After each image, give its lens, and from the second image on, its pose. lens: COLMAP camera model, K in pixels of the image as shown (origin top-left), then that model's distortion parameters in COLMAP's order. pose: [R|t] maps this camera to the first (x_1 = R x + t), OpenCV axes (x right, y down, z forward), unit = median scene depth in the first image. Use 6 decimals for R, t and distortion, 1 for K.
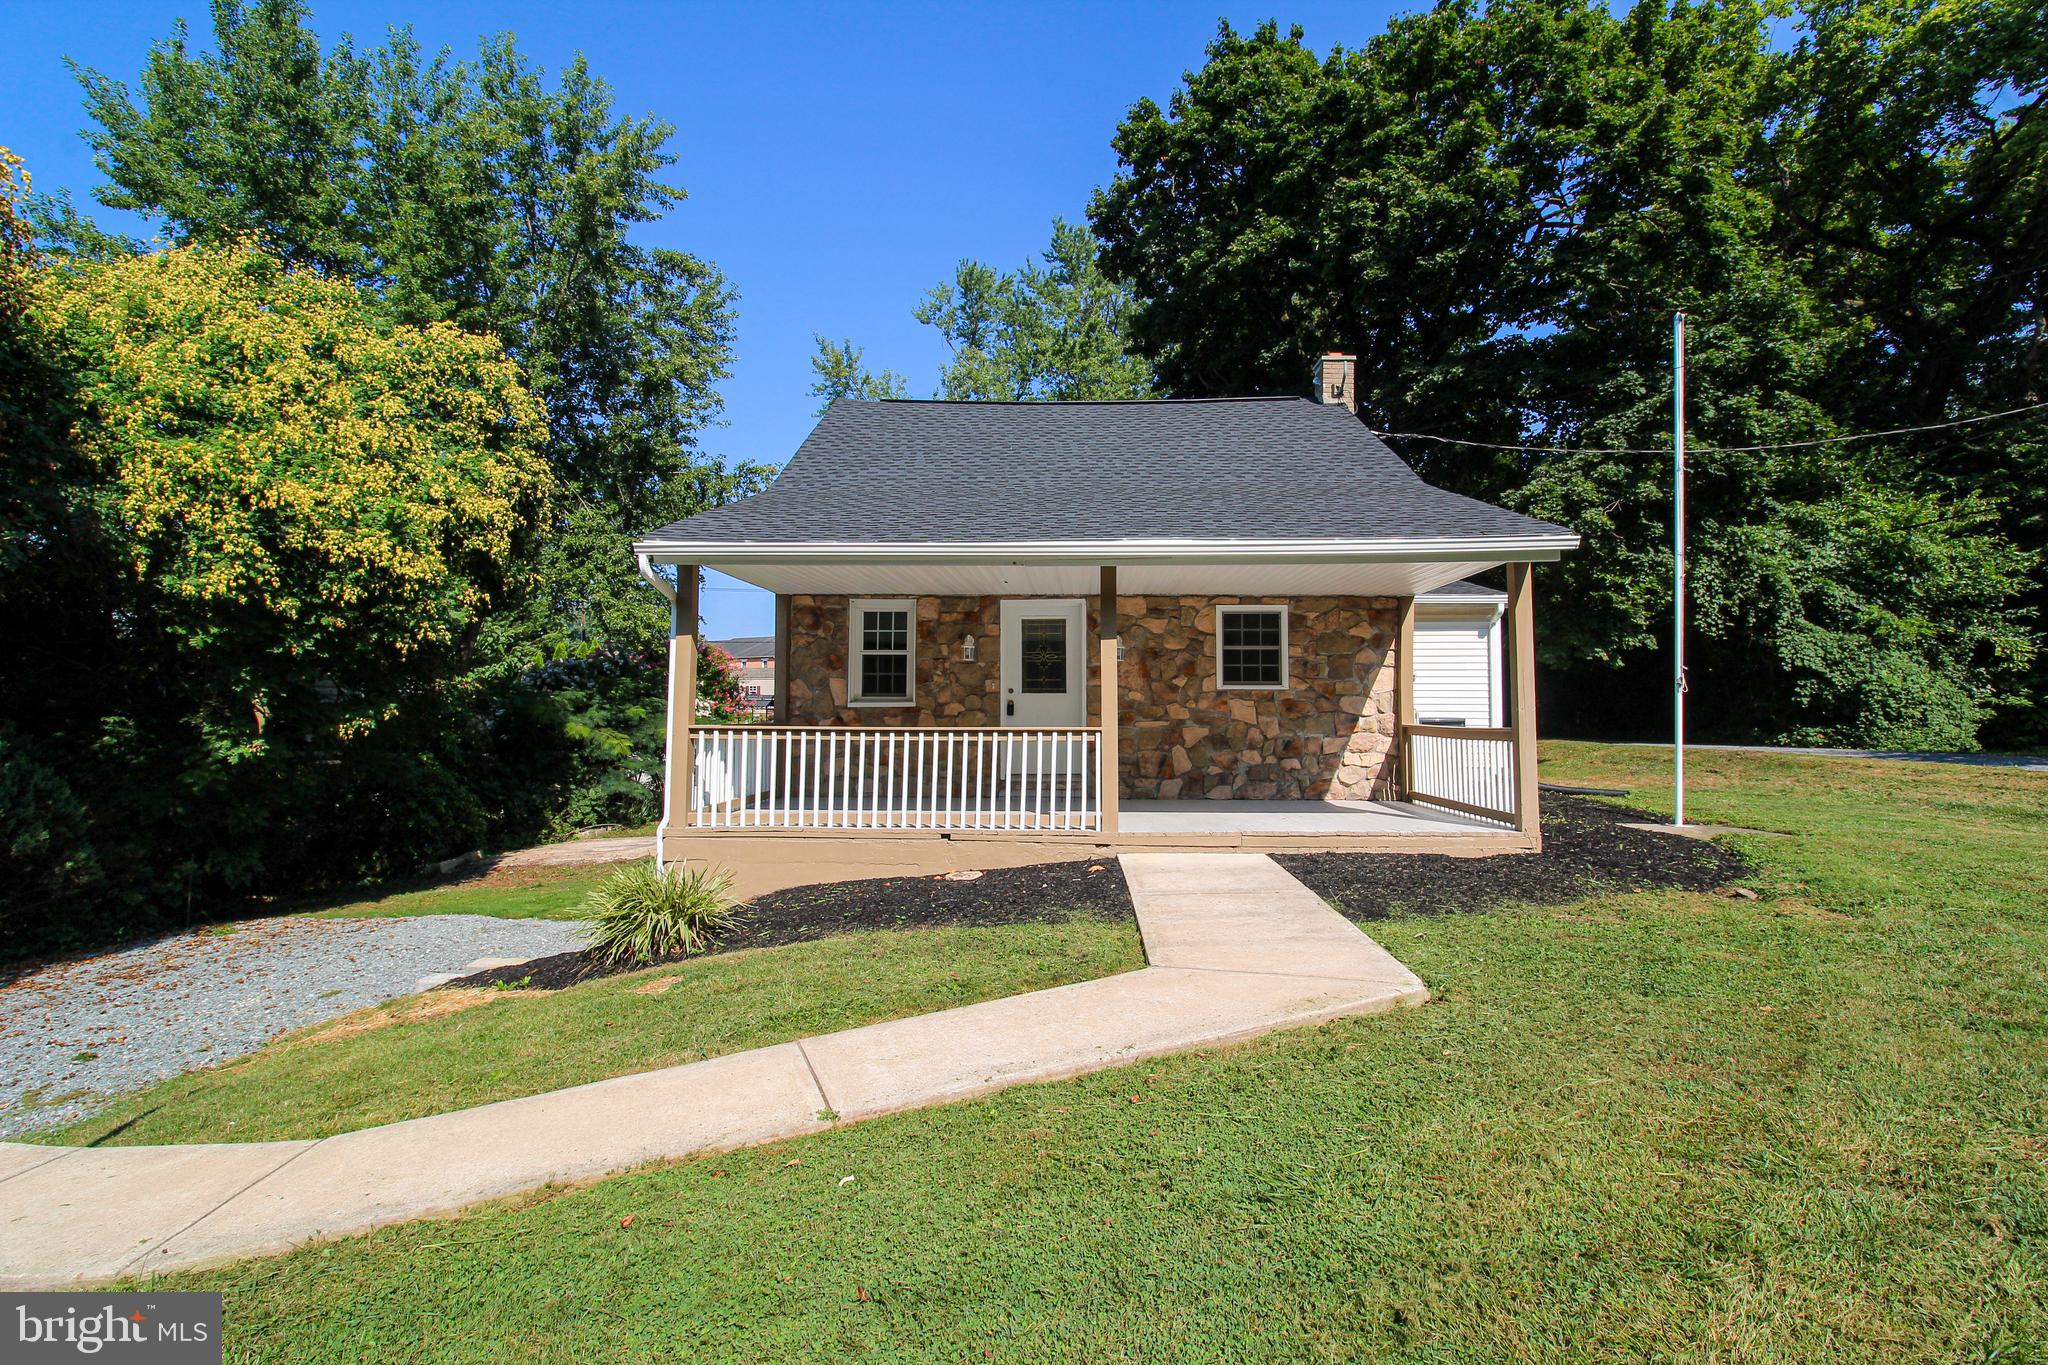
lens RADIAL K [[944.8, 0, 1031.6], [0, 944.8, 671.3], [0, 0, 1]] dist [-0.001193, -0.012223]
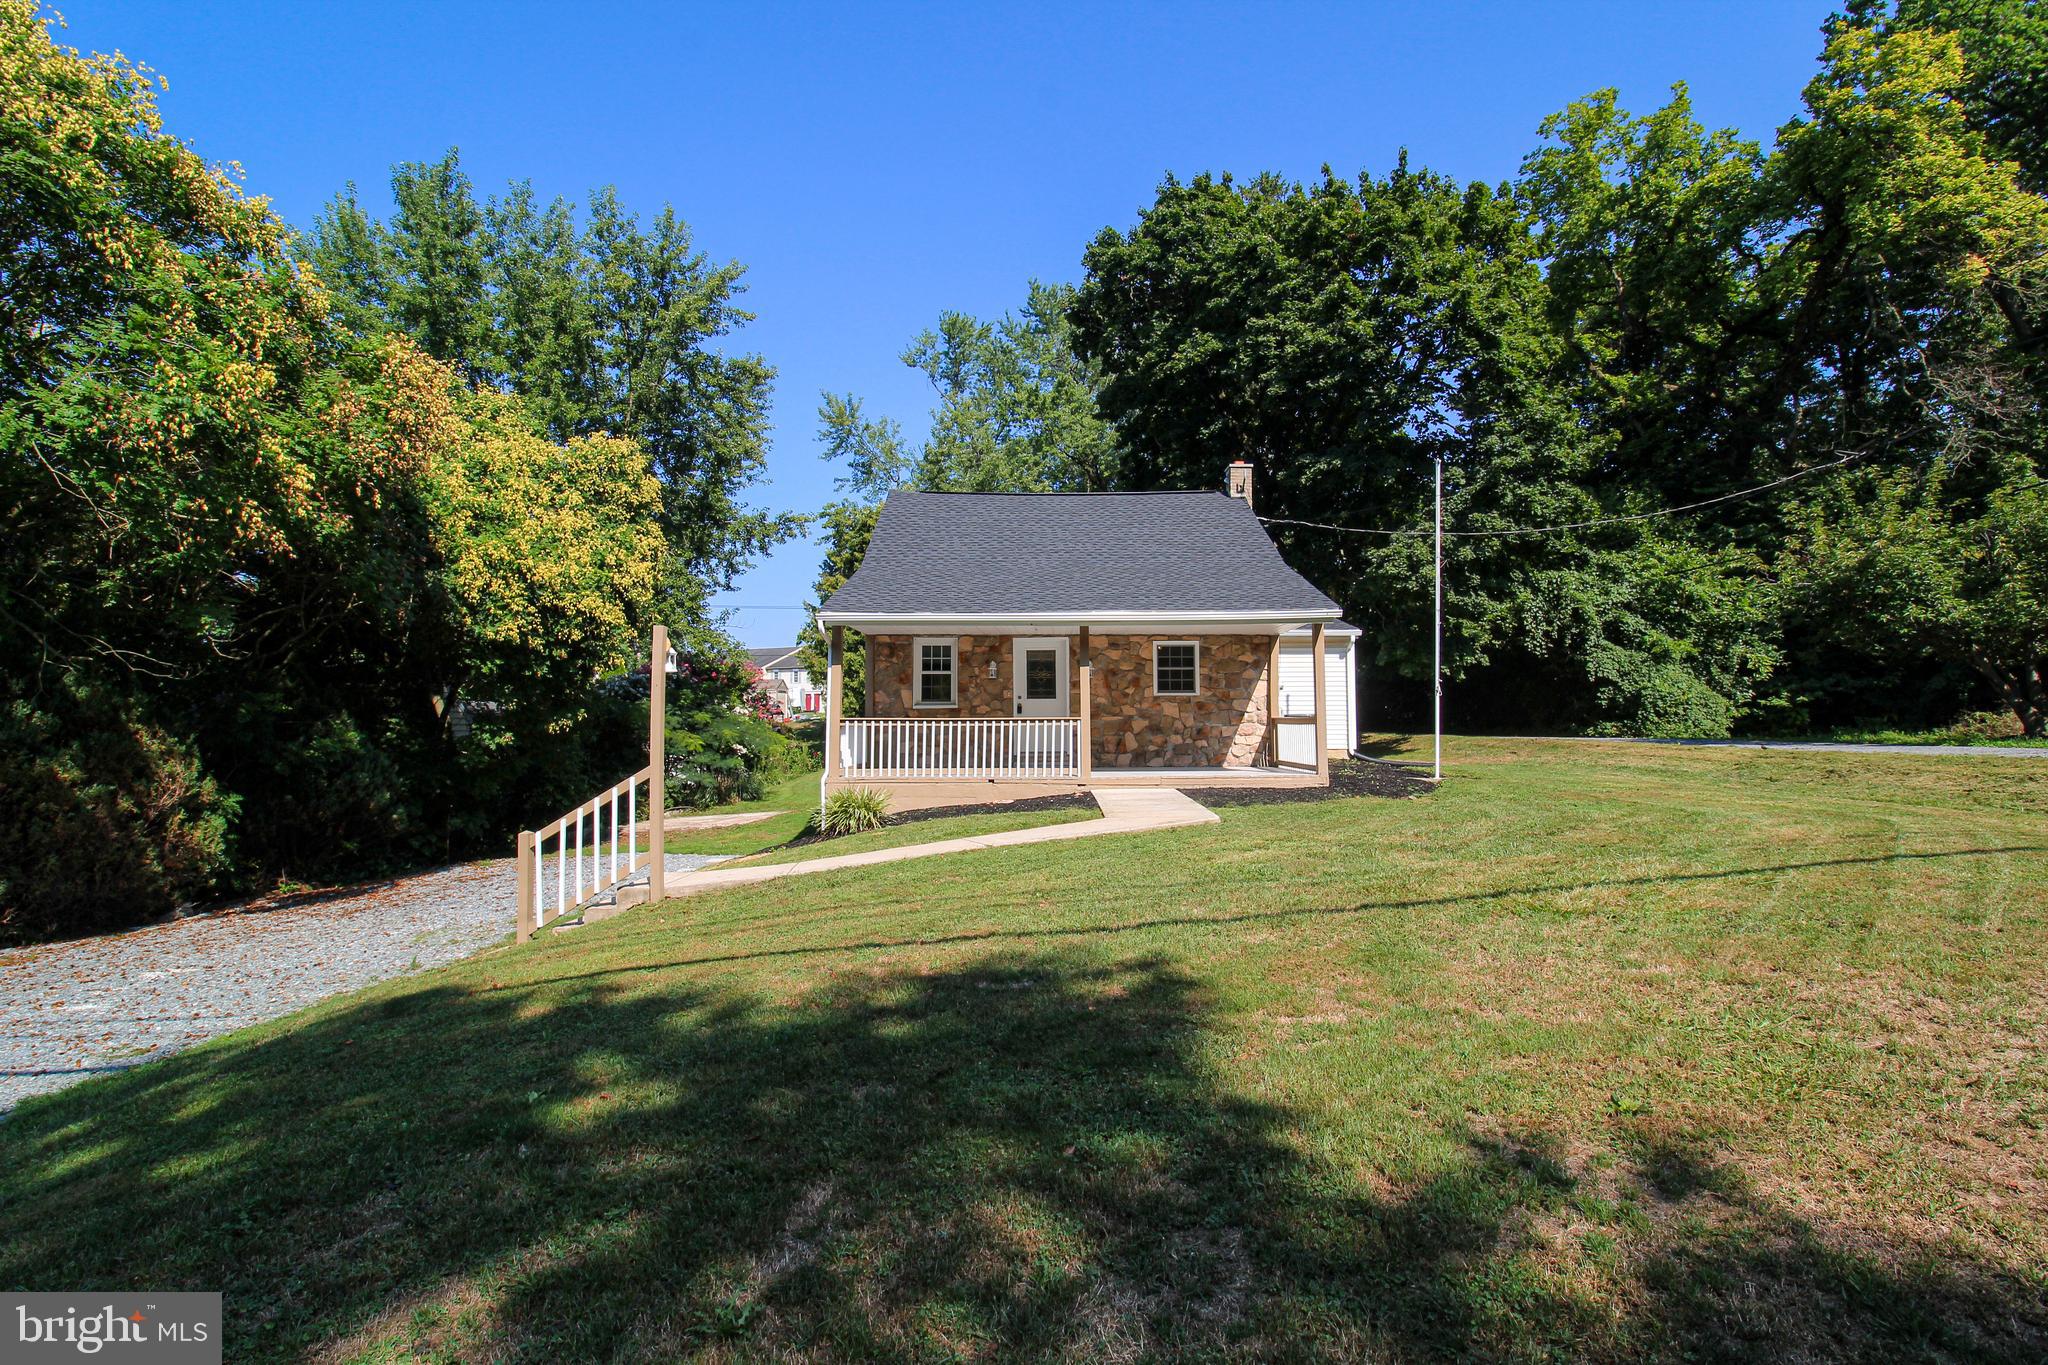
lens RADIAL K [[944.8, 0, 1033.1], [0, 944.8, 673.7], [0, 0, 1]] dist [-0.001193, -0.012223]
pose [[0.999432, -0.004575, 0.033399, -0.050862], [0.004831, 0.999959, -0.007606, -0.005687], [-0.033362, 0.007763, 0.999413, -0.520609]]
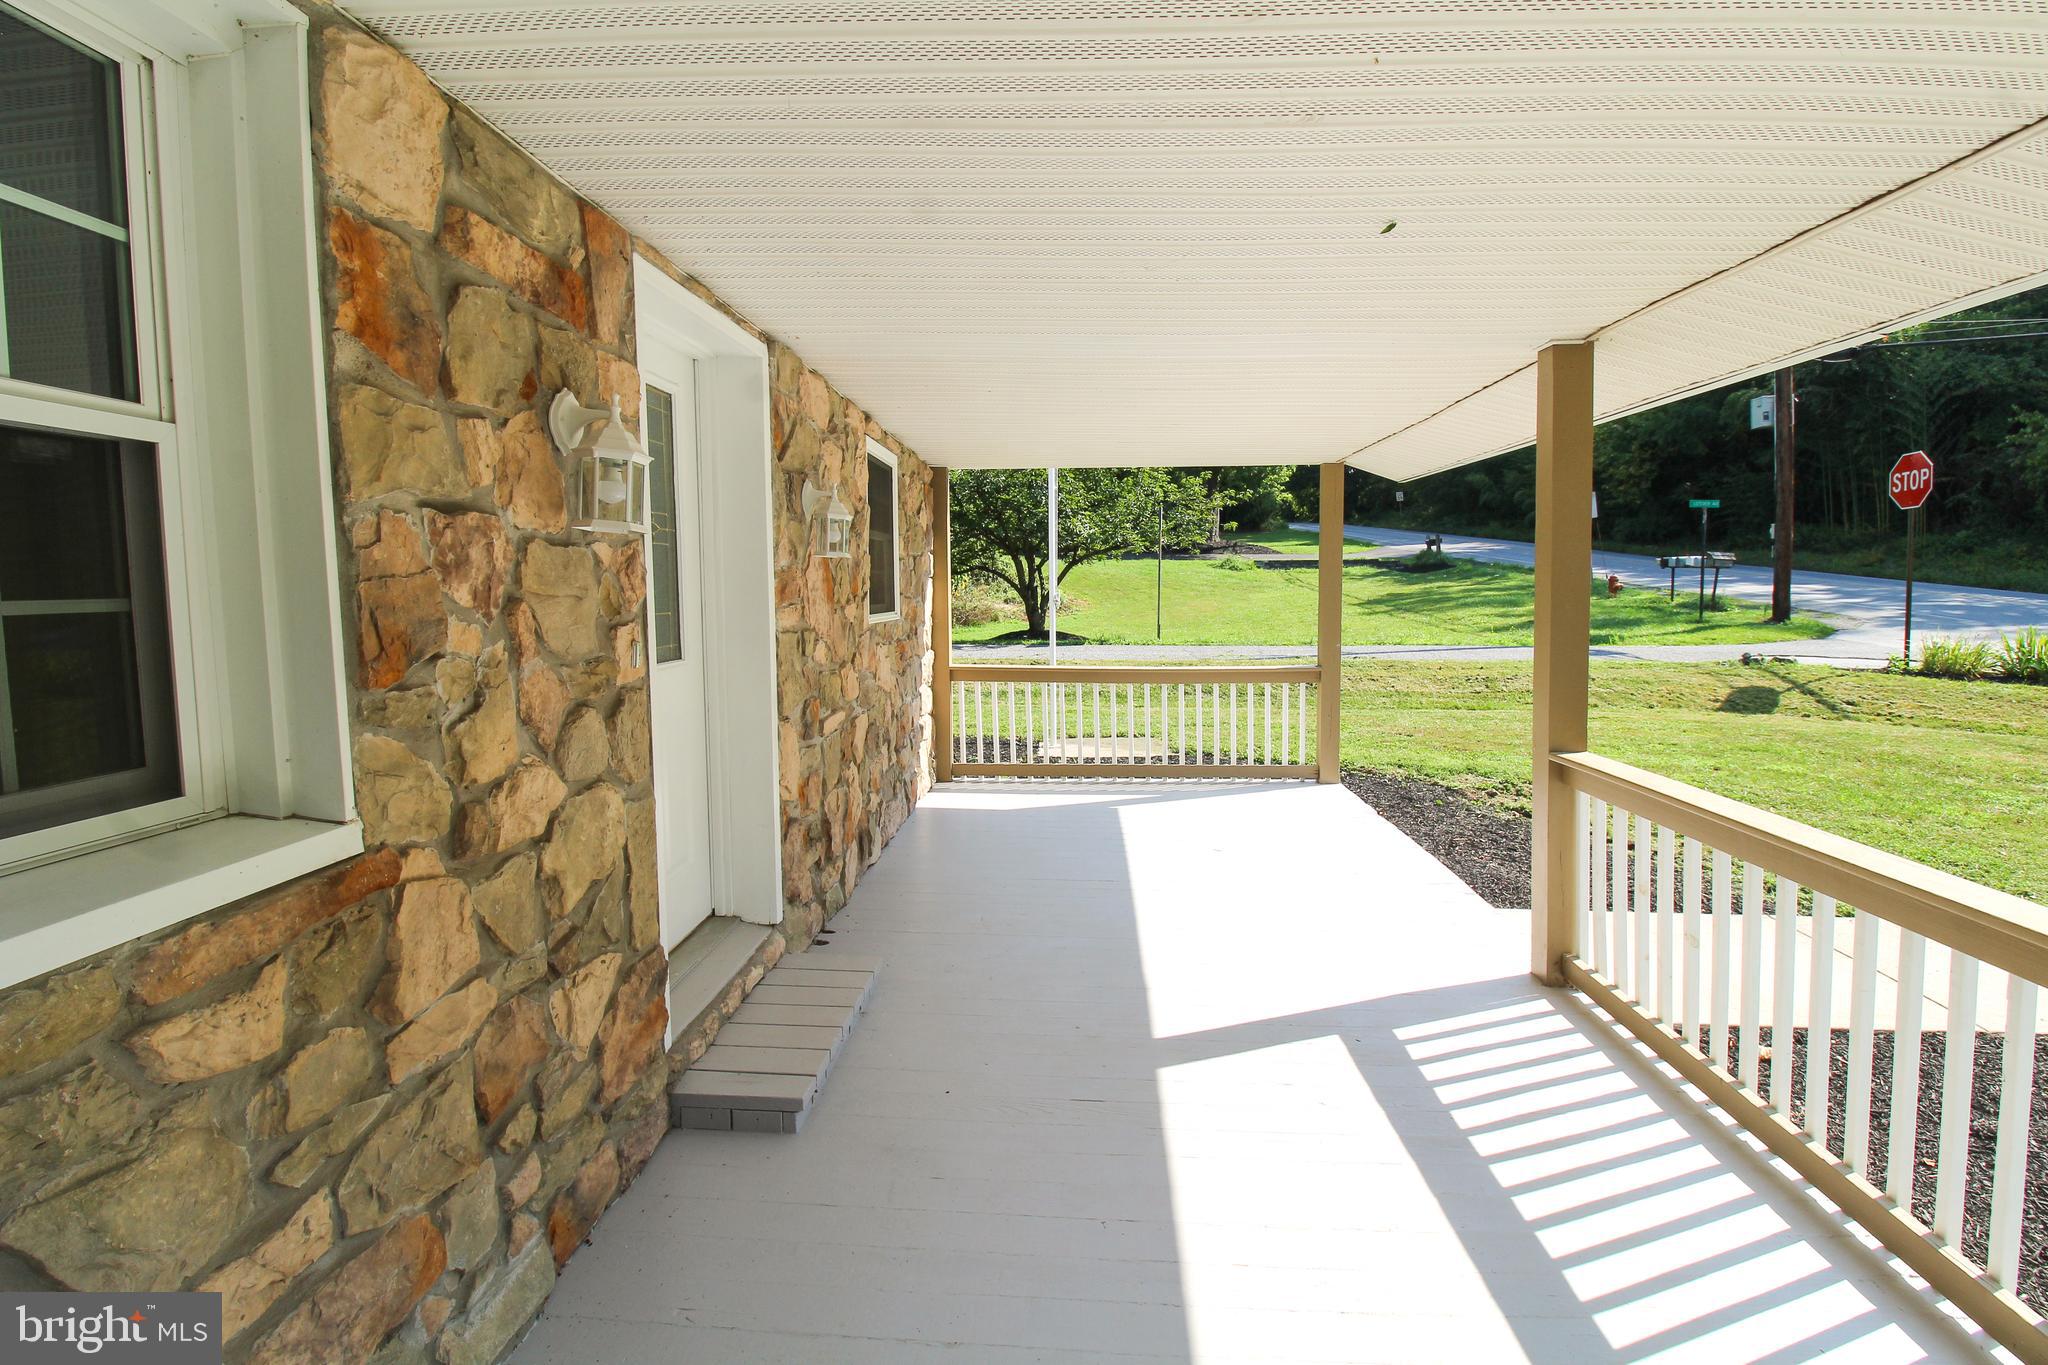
lens RADIAL K [[944.8, 0, 1025.1], [0, 944.8, 680.6], [0, 0, 1]] dist [-0.001193, -0.012223]
pose [[0.026884, -0.102515, 0.994368, -0.246349], [-0.048307, 0.993432, 0.103725, -0.005445], [-0.998471, -0.050824, 0.021755, 0.885779]]
